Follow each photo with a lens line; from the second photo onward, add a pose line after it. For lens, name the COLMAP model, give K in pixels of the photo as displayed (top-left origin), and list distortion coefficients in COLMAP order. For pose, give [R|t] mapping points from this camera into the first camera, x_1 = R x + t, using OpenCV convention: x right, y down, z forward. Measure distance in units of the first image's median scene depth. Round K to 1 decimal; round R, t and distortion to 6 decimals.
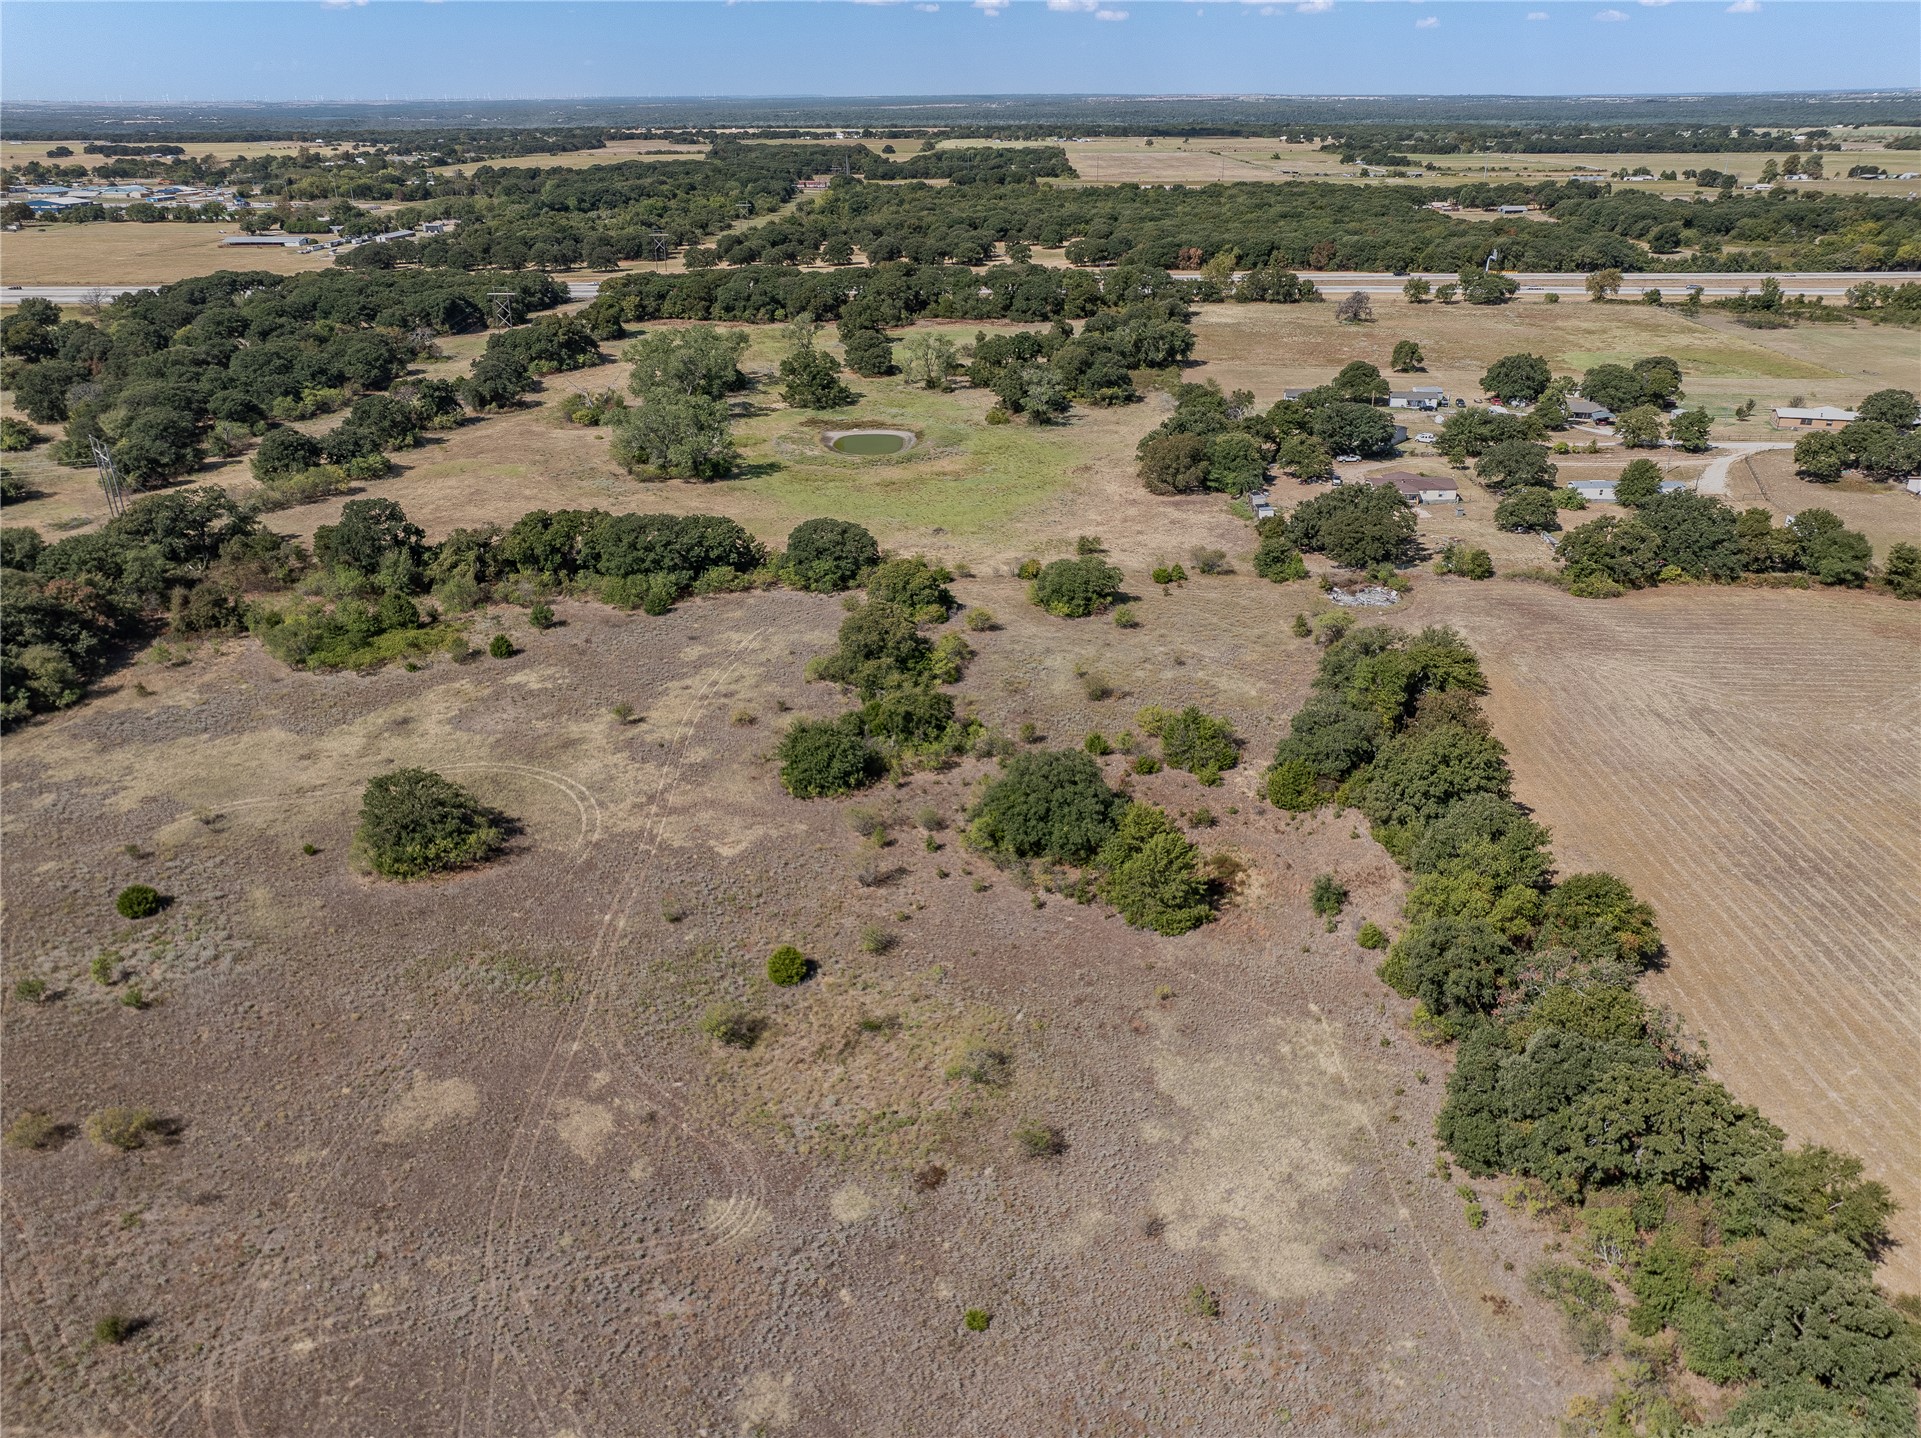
lens RADIAL K [[1353.6, 0, 969.2], [0, 1353.6, 716.7], [0, 0, 1]] dist [-0.010904, 0.017242]
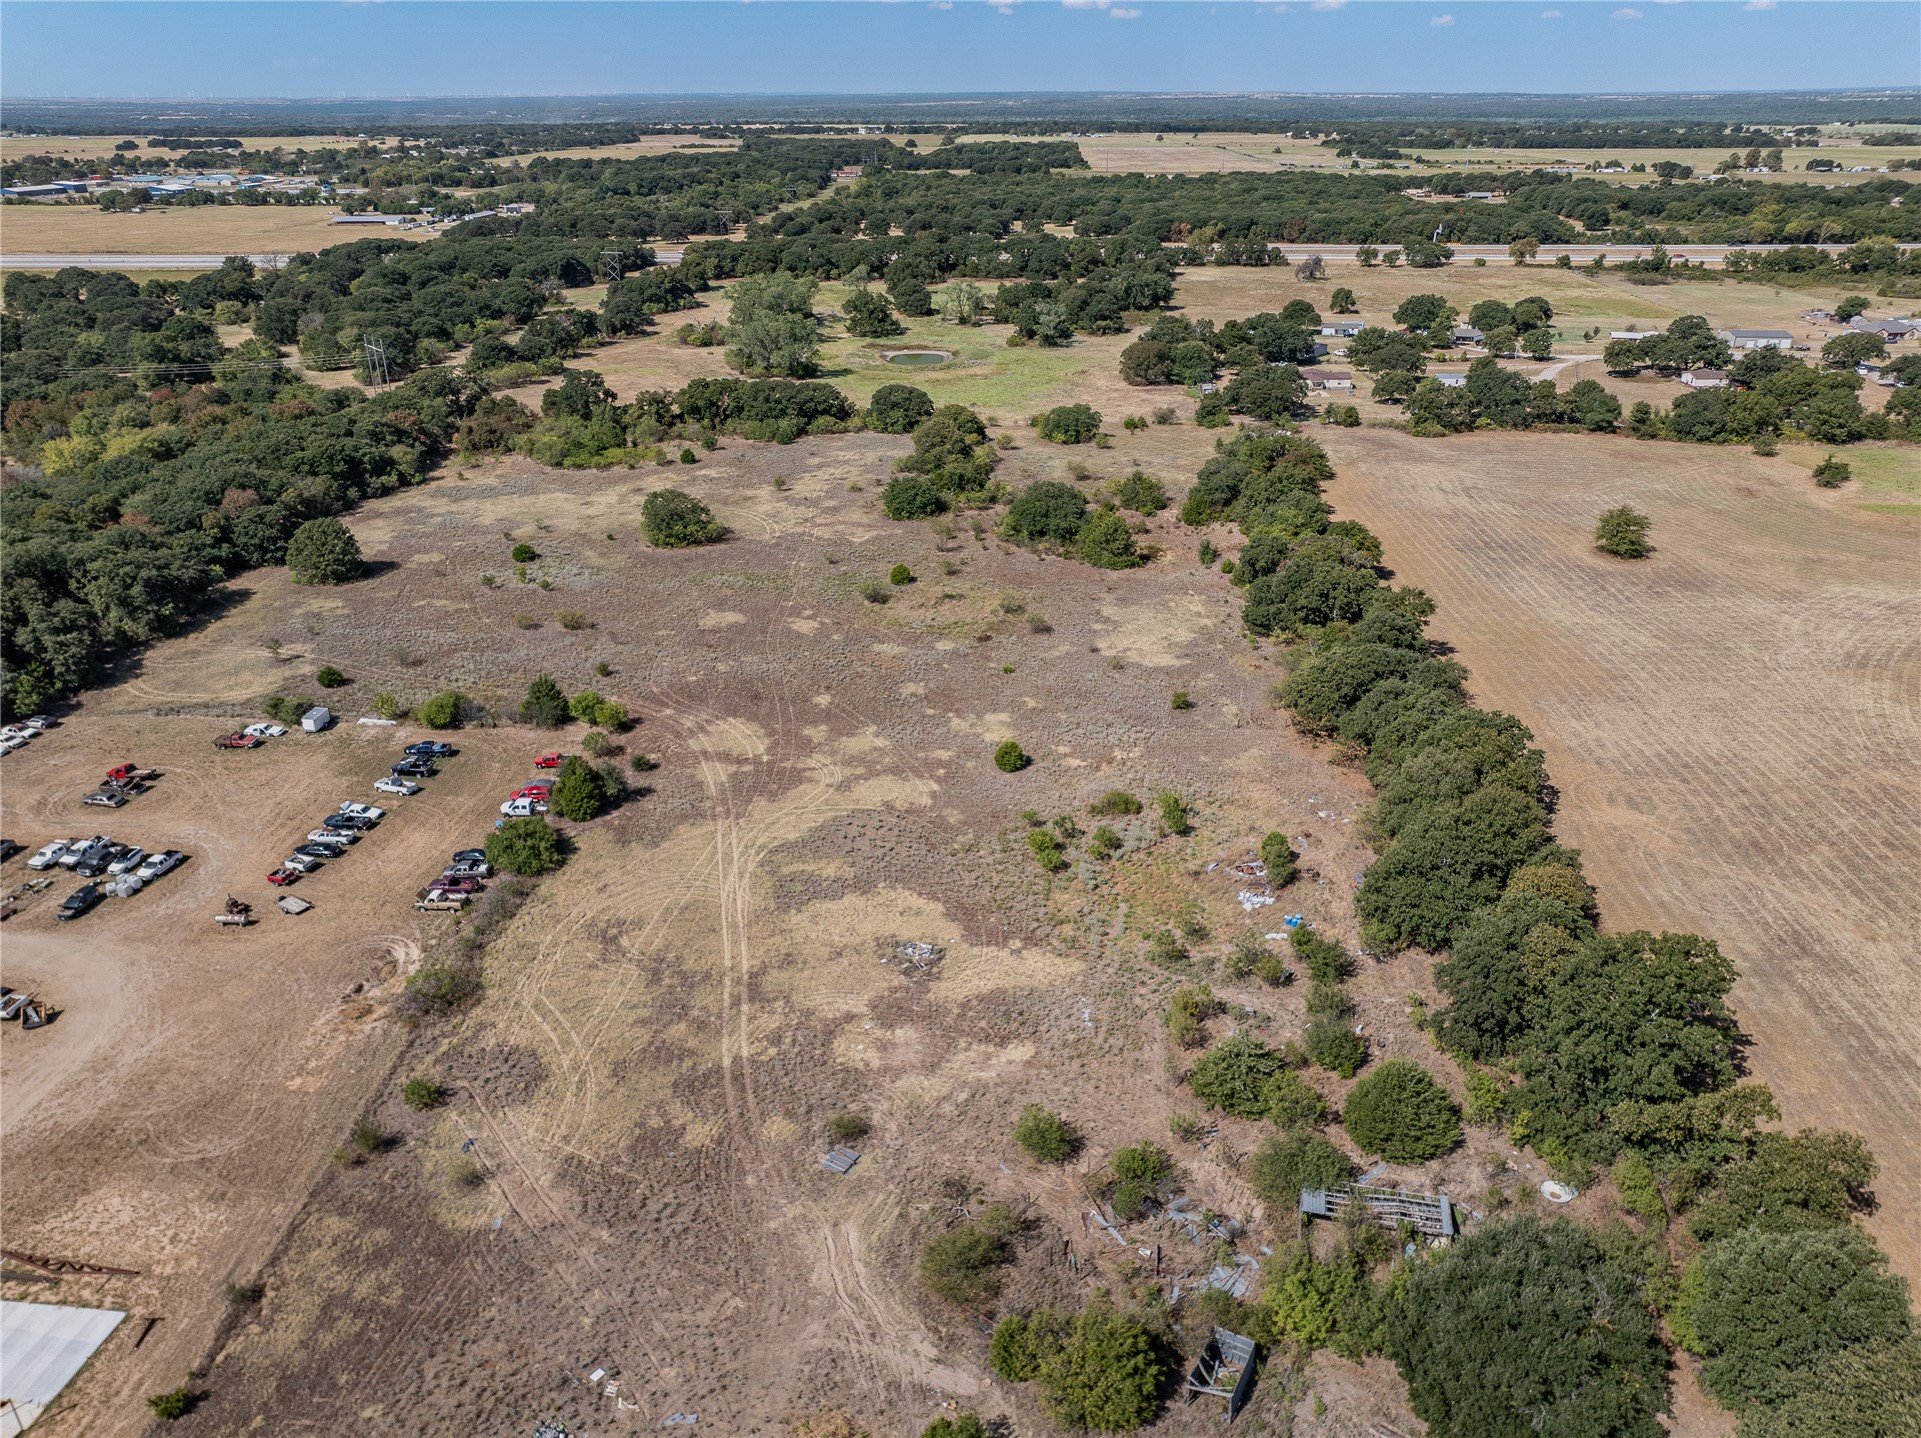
lens RADIAL K [[1353.6, 0, 969.2], [0, 1353.6, 716.7], [0, 0, 1]] dist [-0.010904, 0.017242]
pose [[0.999940, 0.005668, -0.009399, -0.006583], [-0.005652, 0.999983, 0.001718, 0.095543], [0.009409, -0.001665, 0.999954, -0.206270]]
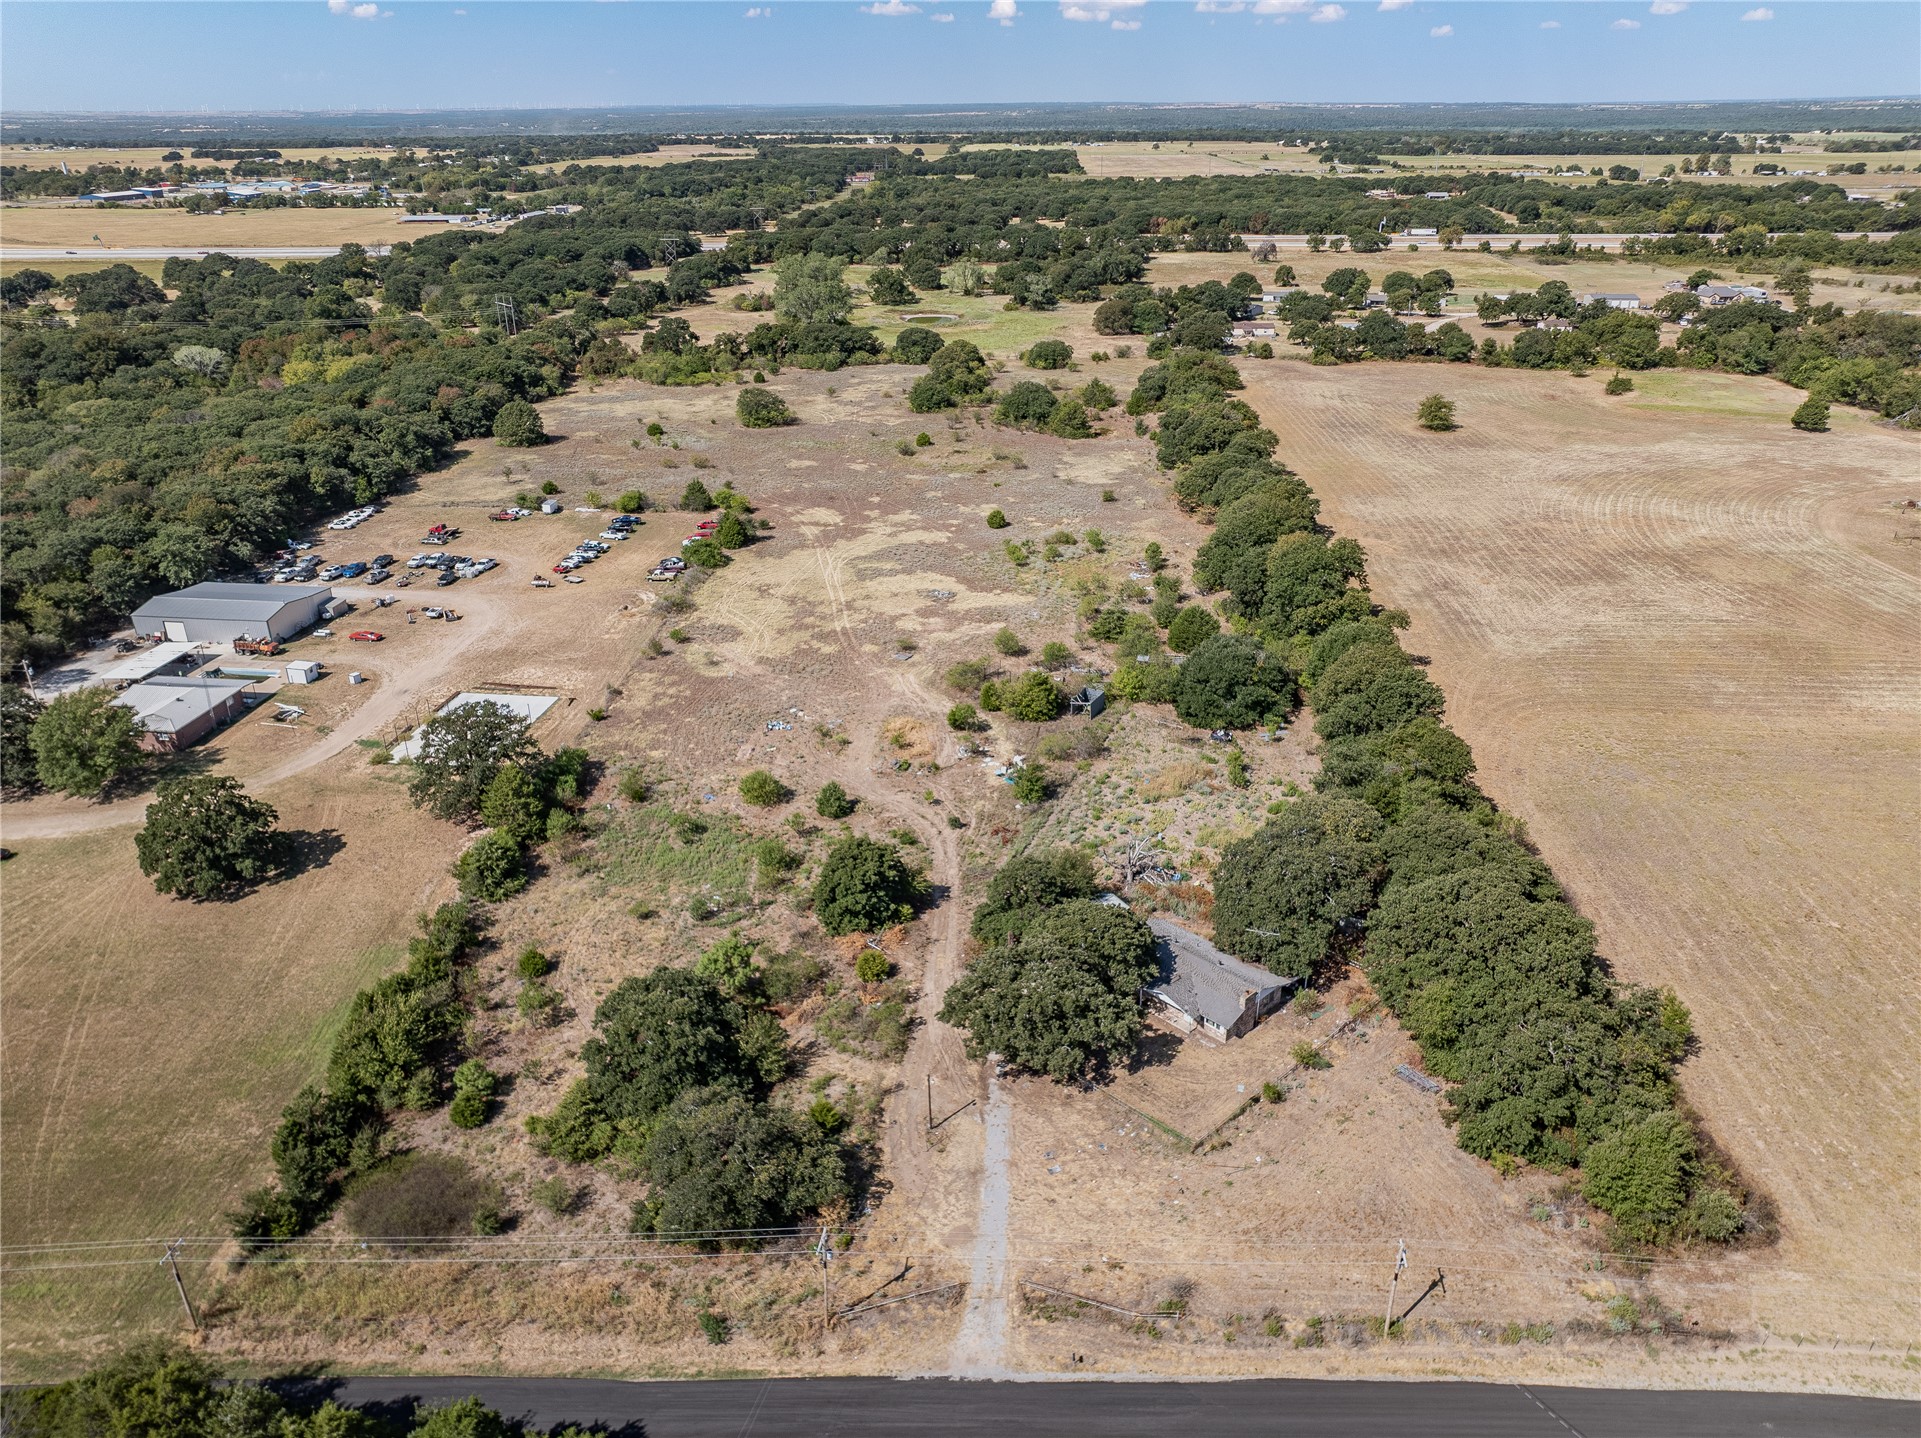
lens RADIAL K [[1350.2, 0, 968.9], [0, 1350.2, 721.4], [0, 0, 1]] dist [-0.004232, 0.003268]
pose [[0.999897, 0.004810, -0.013510, -0.002898], [-0.004831, 0.999987, -0.001529, 0.186483], [0.013502, 0.001594, 0.999908, -0.402267]]
